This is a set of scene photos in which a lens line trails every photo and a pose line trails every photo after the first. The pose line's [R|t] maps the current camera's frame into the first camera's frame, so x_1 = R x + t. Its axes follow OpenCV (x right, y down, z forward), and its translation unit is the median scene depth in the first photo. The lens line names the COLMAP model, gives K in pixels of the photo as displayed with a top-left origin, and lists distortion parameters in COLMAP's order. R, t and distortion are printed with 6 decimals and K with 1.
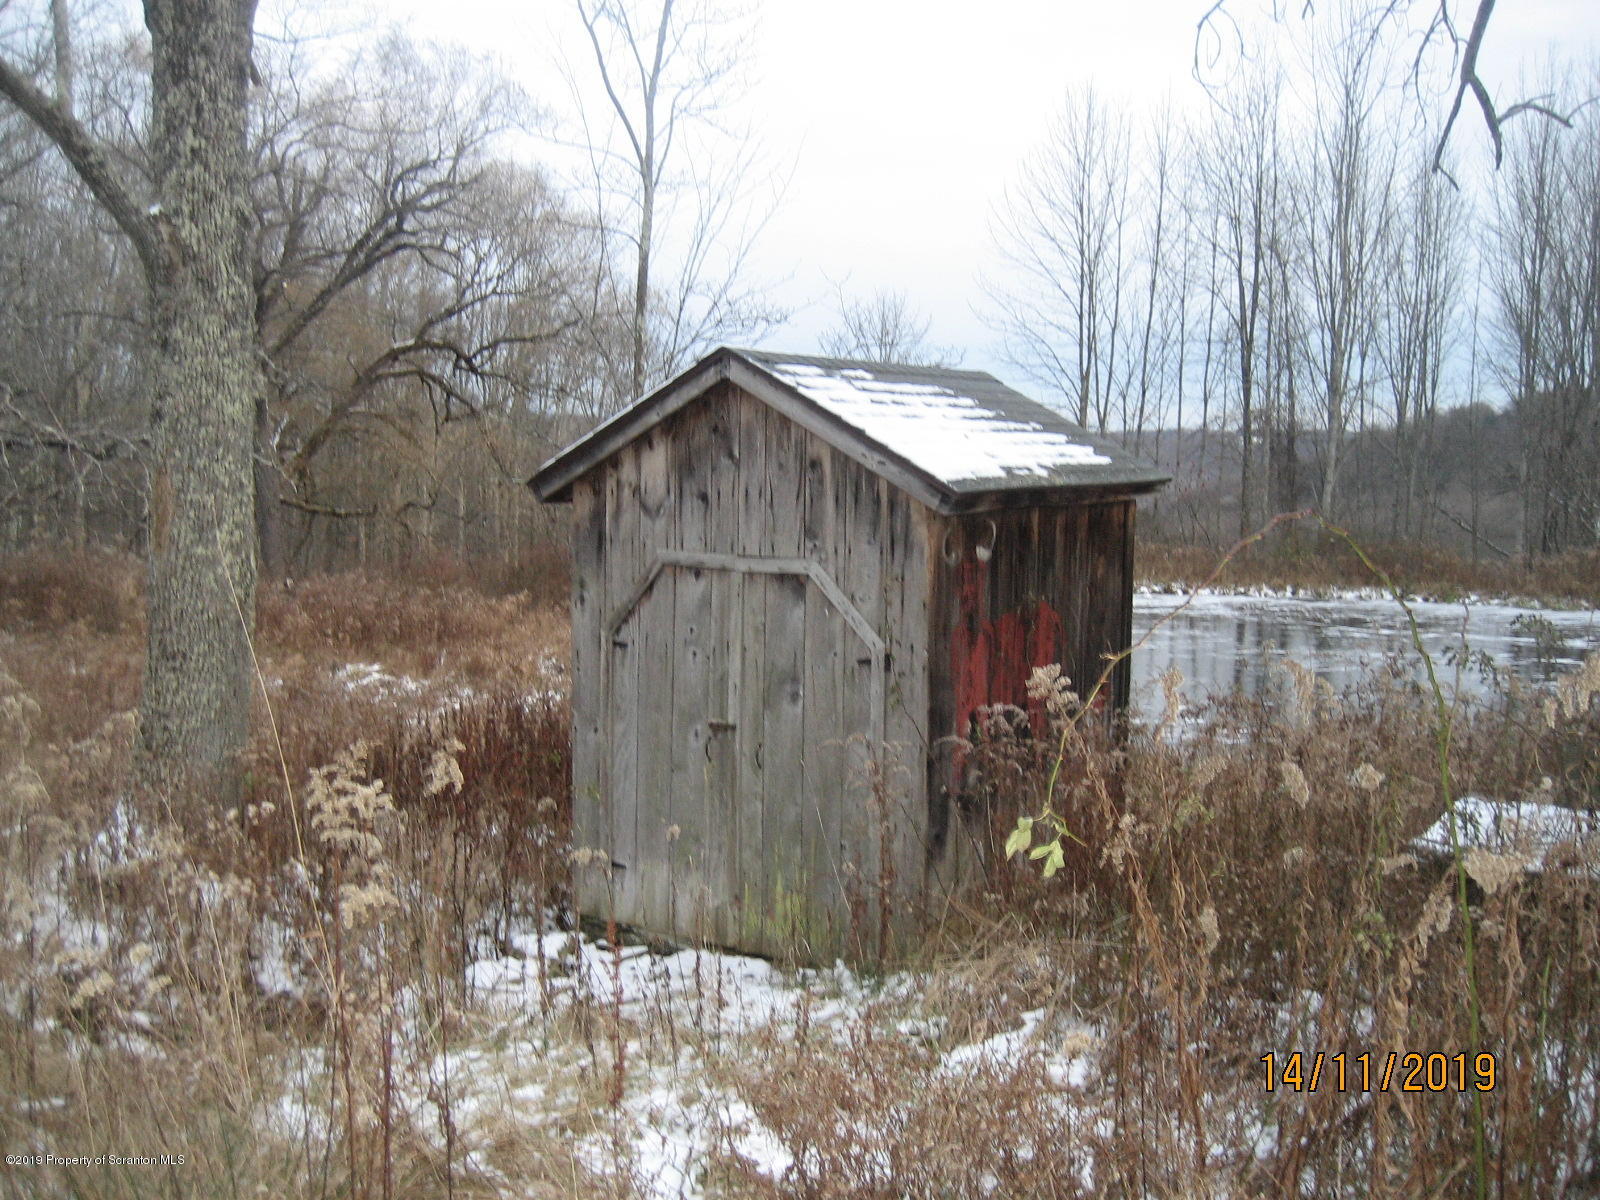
lens RADIAL K [[1690.3, 0, 801.5], [0, 1690.3, 602.5], [0, 0, 1]] dist [-0.099873, 0.000000]
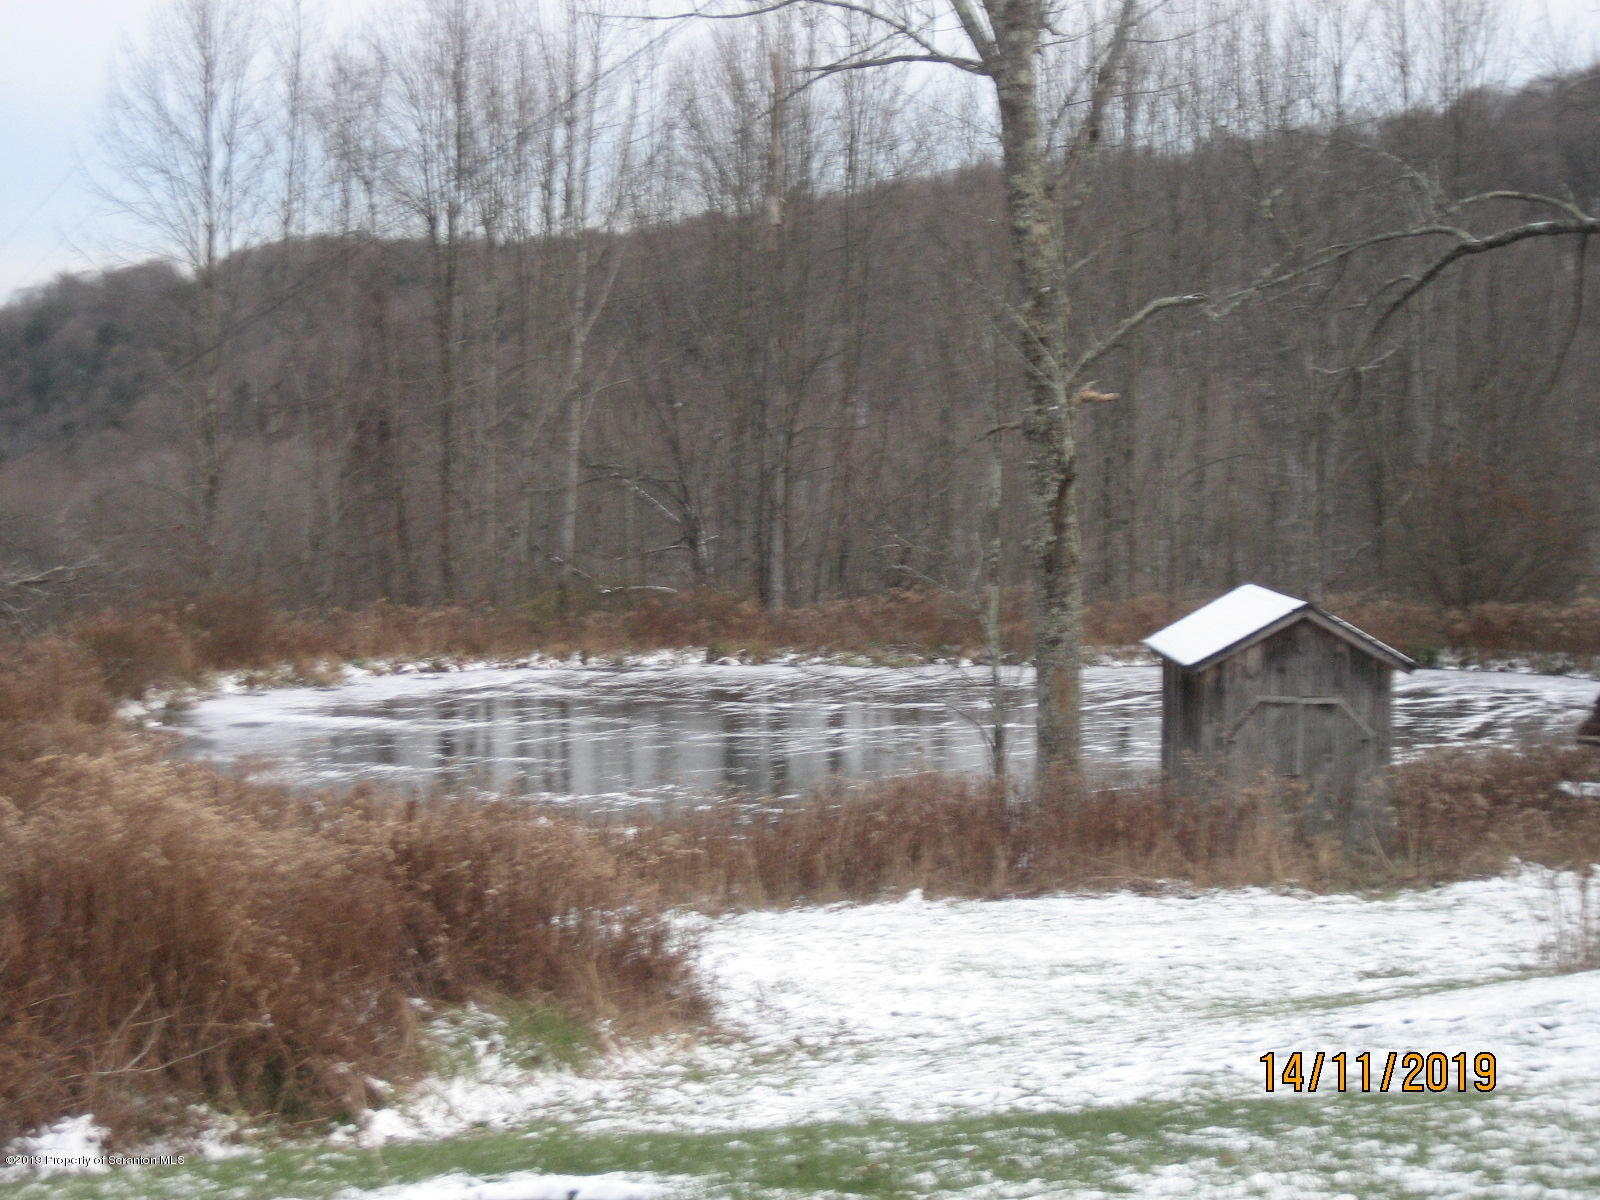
lens RADIAL K [[3332.3, 0, 801.6], [0, 3332.3, 599.8], [0, 0, 1]] dist [0.089392, 0.000000]
pose [[0.832246, -0.041079, 0.552882, -2.831781], [0.048657, 0.998815, 0.000969, -0.180913], [-0.552267, 0.026095, 0.833259, -2.145576]]
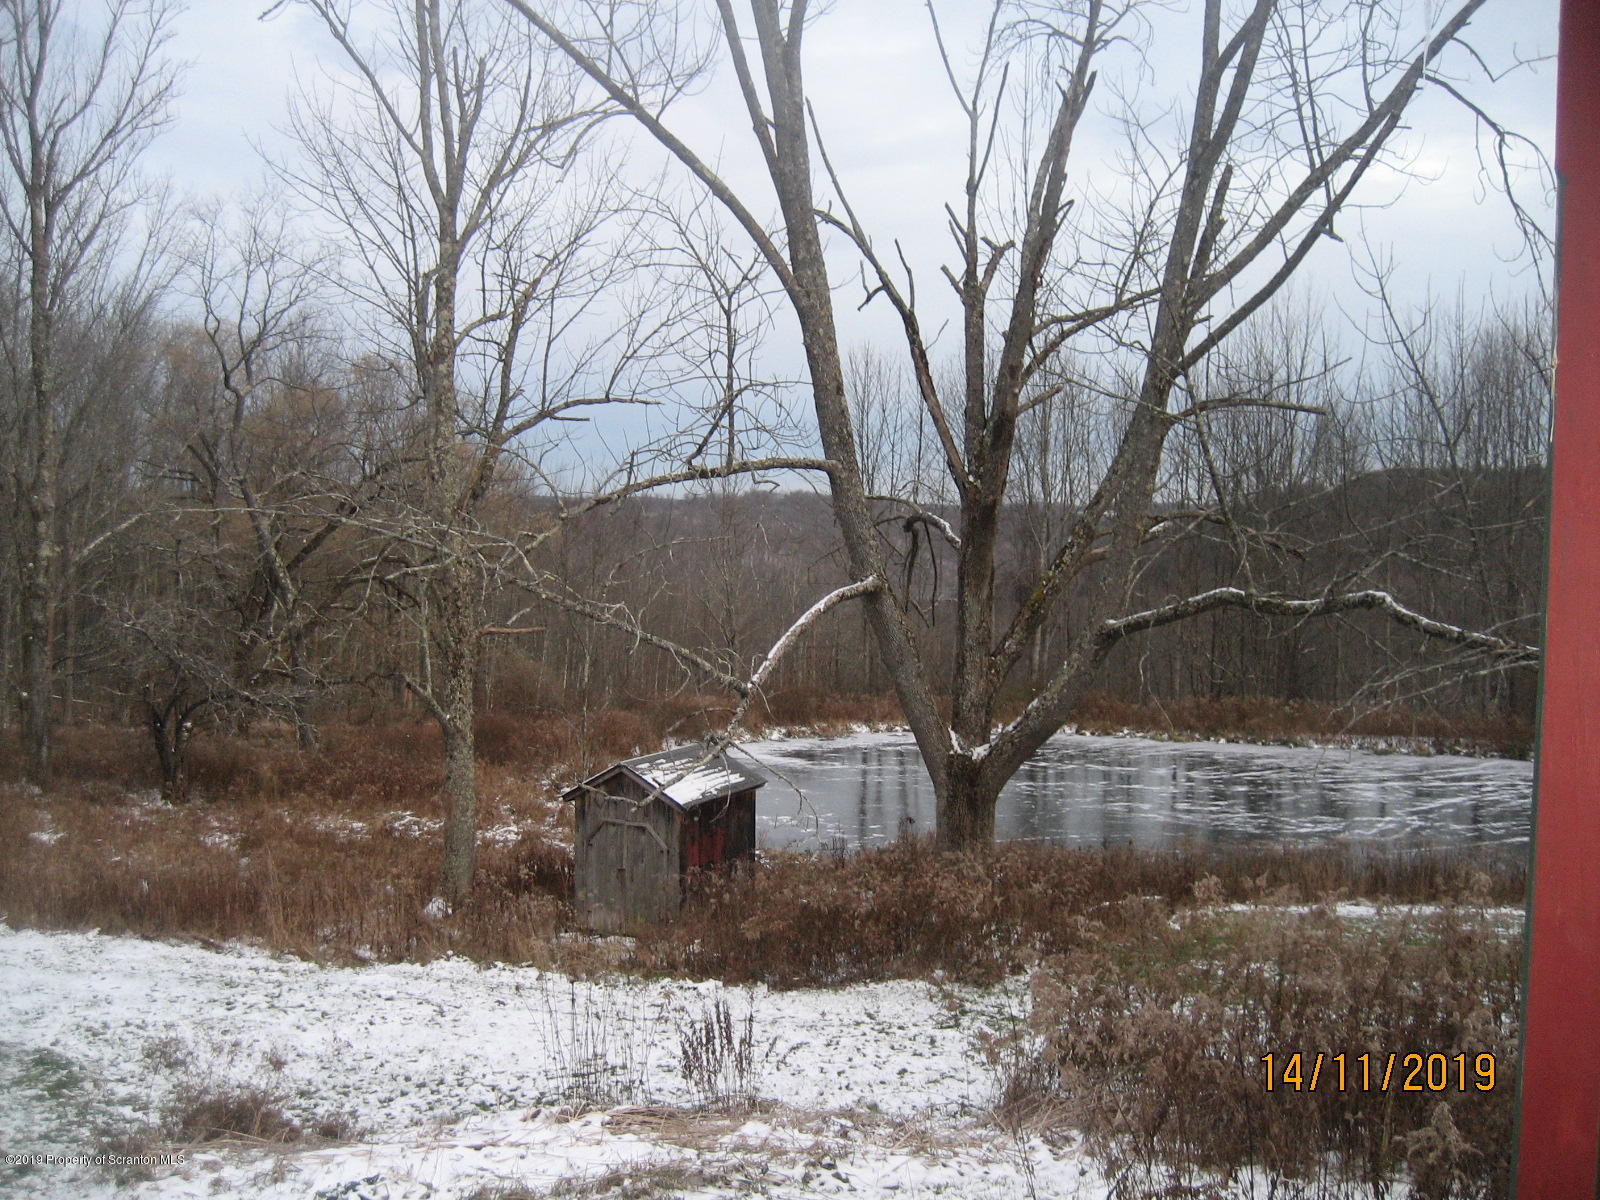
lens RADIAL K [[1690.3, 0, 794.8], [0, 1690.3, 595.5], [0, 0, 1]] dist [-0.099873, 0.000000]
pose [[0.996948, -0.007019, 0.077754, 0.040937], [0.010655, 0.998864, -0.046445, -0.312835], [-0.077339, 0.047132, 0.995890, -2.399626]]
